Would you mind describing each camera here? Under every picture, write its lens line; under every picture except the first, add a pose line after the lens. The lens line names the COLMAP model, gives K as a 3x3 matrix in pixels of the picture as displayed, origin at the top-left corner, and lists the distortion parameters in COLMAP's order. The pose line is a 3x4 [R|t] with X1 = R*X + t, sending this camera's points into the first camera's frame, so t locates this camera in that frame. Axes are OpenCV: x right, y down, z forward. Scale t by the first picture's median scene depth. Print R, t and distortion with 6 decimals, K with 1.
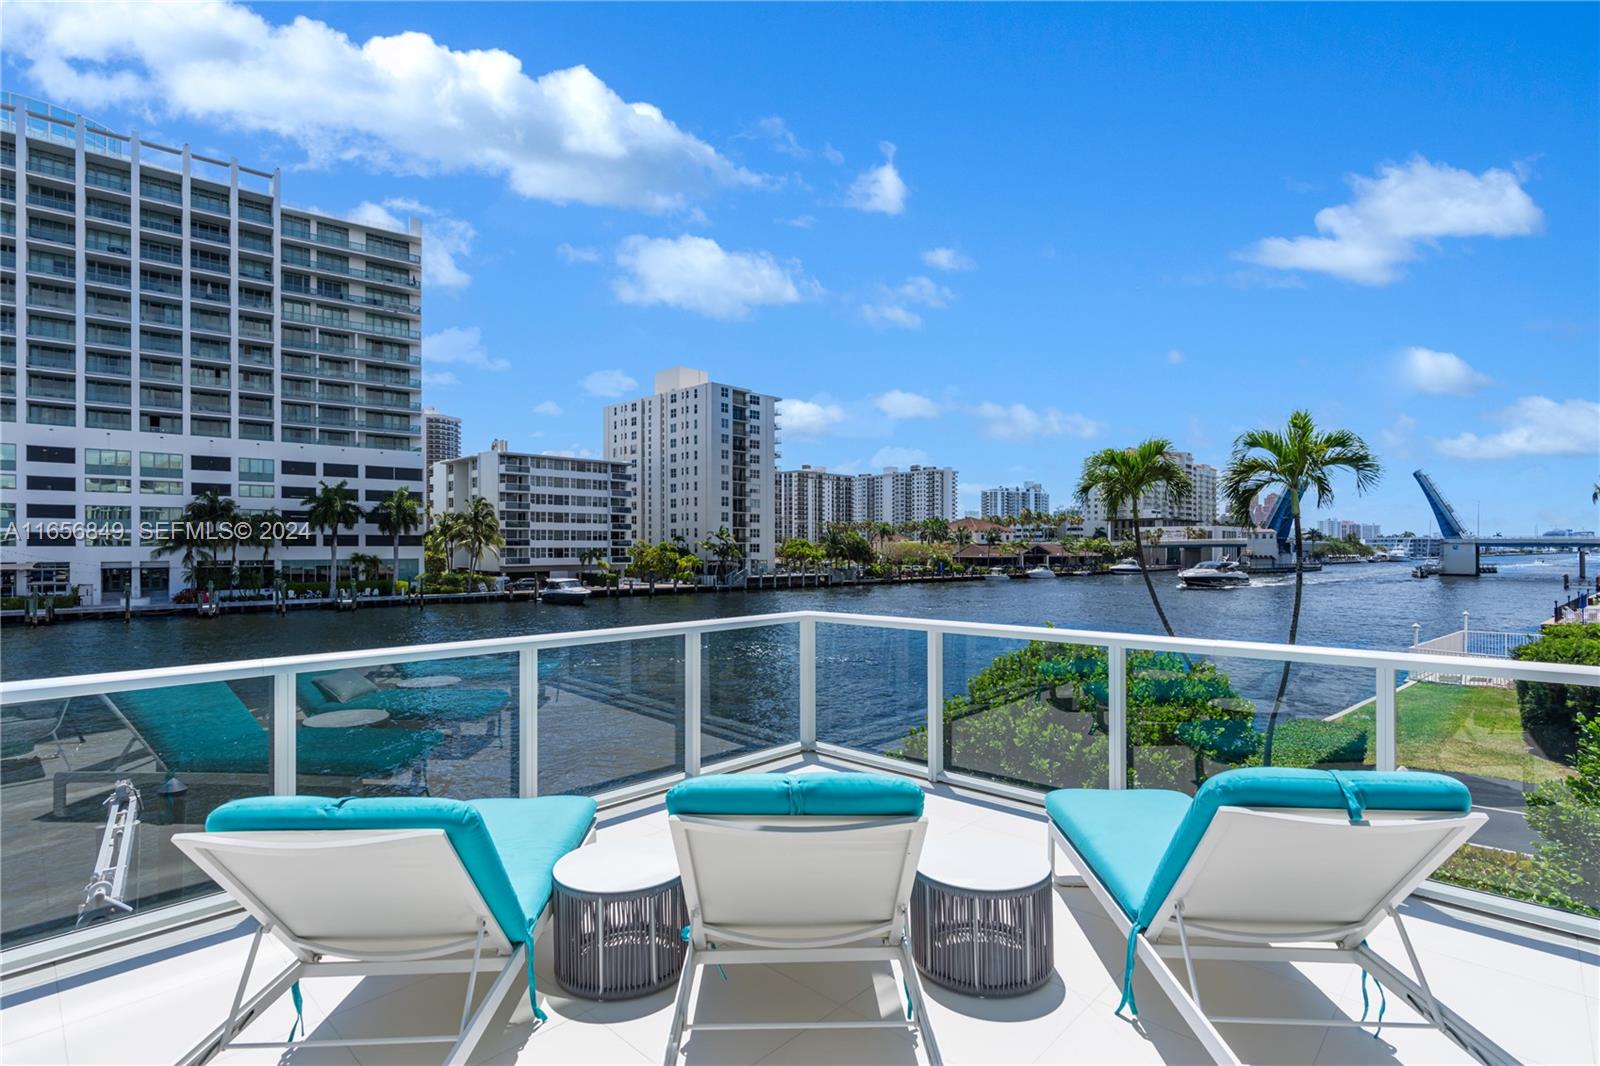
lens RADIAL K [[763.5, 0, 808.4], [0, 763.5, 544.5], [0, 0, 1]] dist [-0.001970, 0.000973]
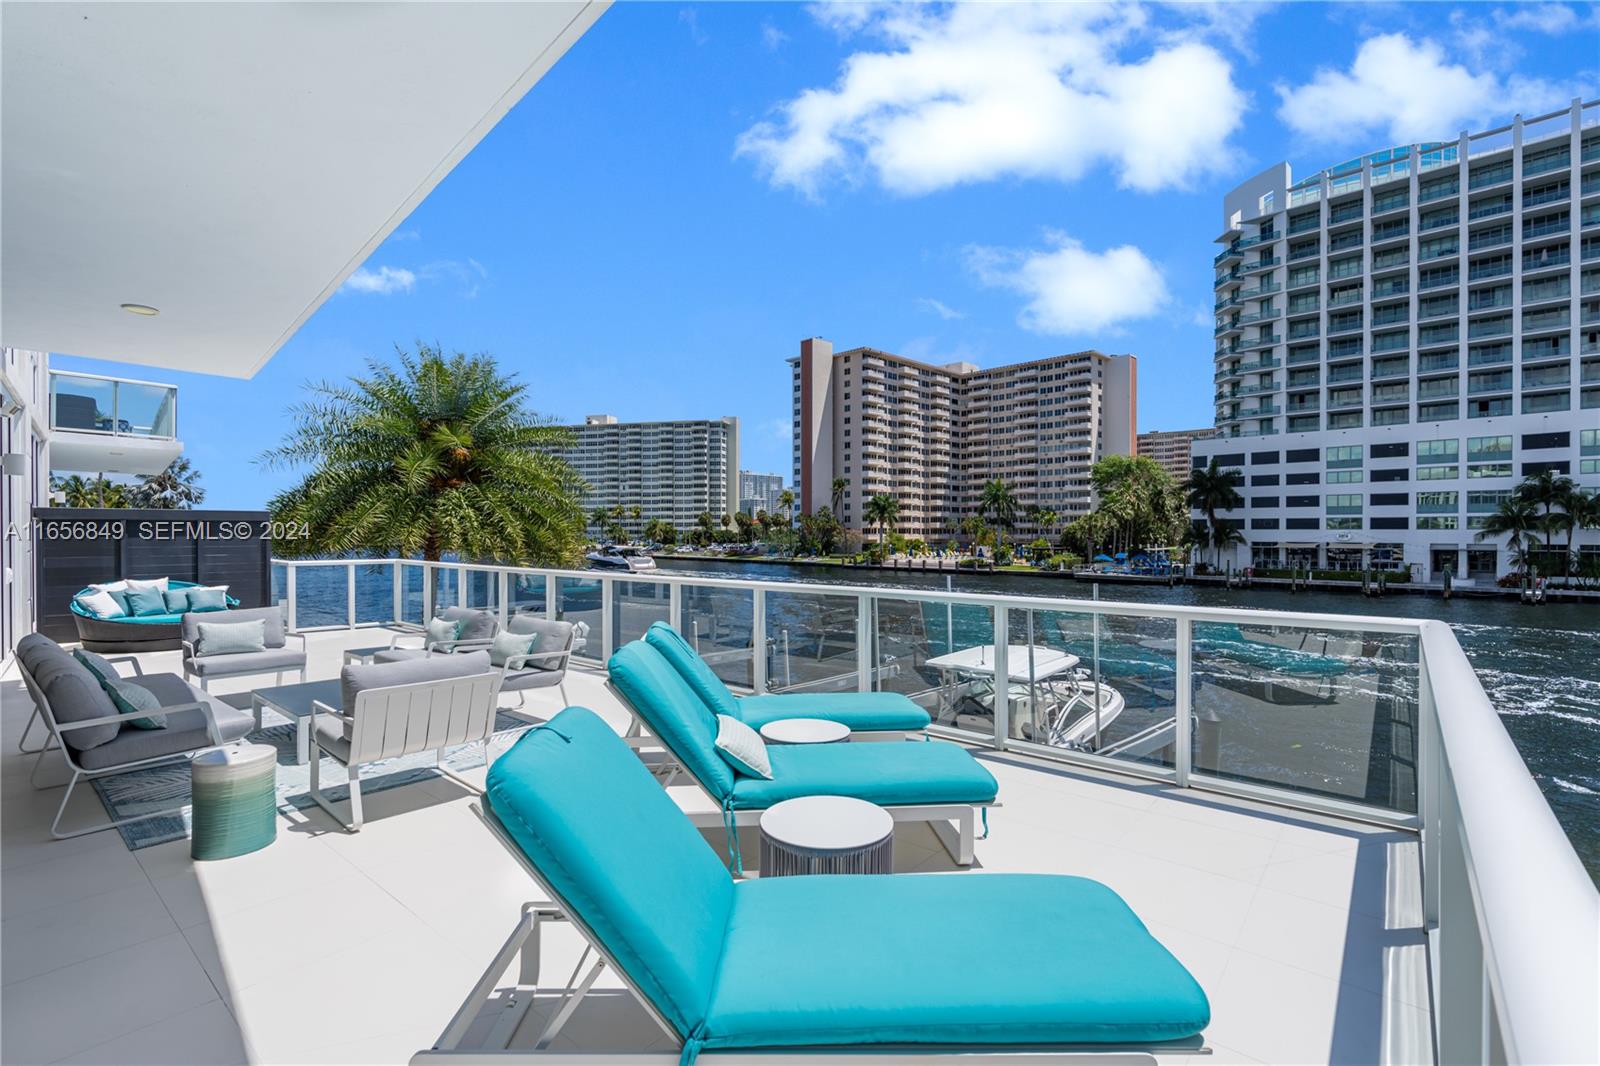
lens RADIAL K [[720.8, 0, 809.2], [0, 720.8, 529.2], [0, 0, 1]] dist [0.001440, 0.000244]
pose [[0.081579, -0.001532, -0.996666, 0.007885], [0.003785, 0.999992, -0.001227, 0.000003], [0.996660, -0.003672, 0.081584, 0.006886]]
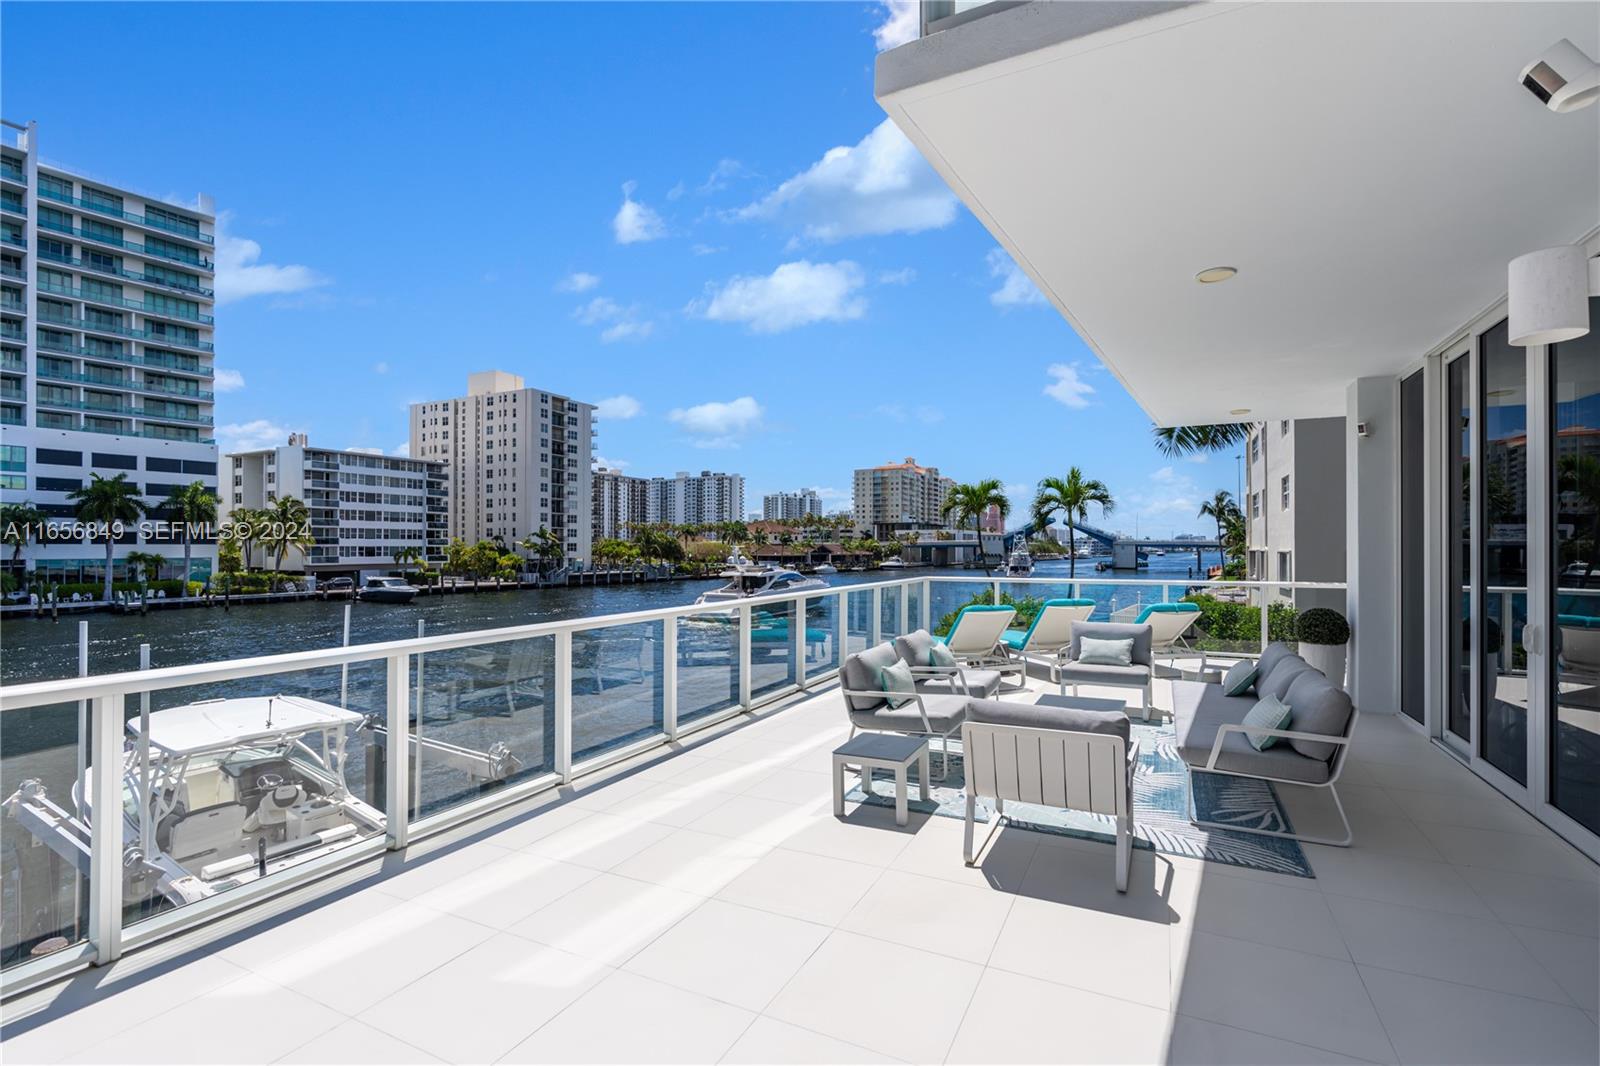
lens RADIAL K [[720.8, 0, 802.7], [0, 720.8, 541.6], [0, 0, 1]] dist [0.001440, 0.000244]
pose [[0.958237, 0.004199, 0.285944, -0.070032], [-0.003160, 0.999987, -0.004096, -0.000008], [-0.285957, 0.003022, 0.958238, -0.065947]]
